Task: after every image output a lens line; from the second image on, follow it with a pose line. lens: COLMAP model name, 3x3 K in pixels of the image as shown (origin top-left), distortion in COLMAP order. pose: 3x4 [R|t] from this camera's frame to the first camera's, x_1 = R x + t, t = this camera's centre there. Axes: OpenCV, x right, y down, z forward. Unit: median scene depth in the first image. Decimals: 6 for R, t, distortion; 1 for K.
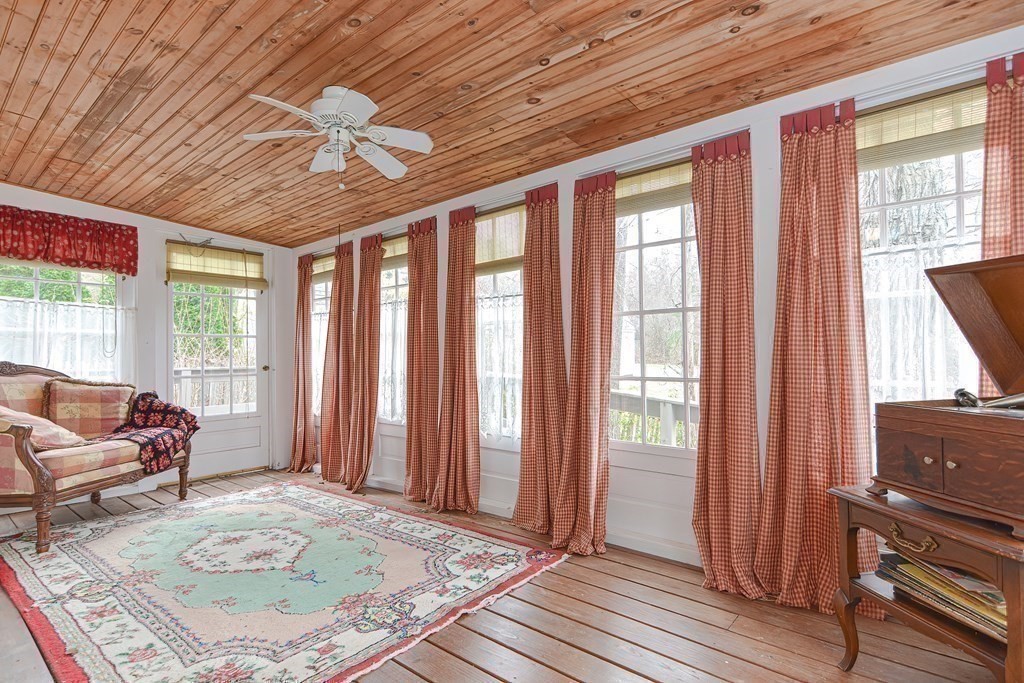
lens RADIAL K [[500.1, 0, 511.7], [0, 500.1, 342.6], [0, 0, 1]] dist [0.011034, -0.005488]
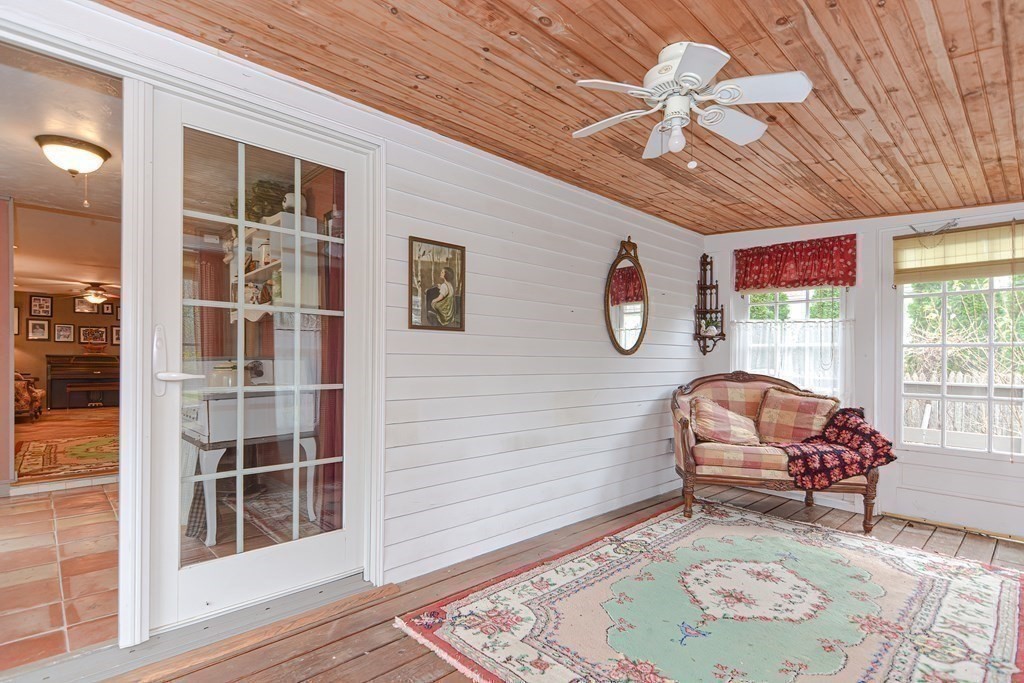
lens RADIAL K [[500.1, 0, 506.4], [0, 500.1, 359.9], [0, 0, 1]] dist [0.011034, -0.005488]
pose [[-0.106738, 0.009890, -0.994238, 0.317551], [0.012702, 0.999882, 0.008582, -0.008631], [0.994206, -0.011713, -0.106851, 0.514212]]
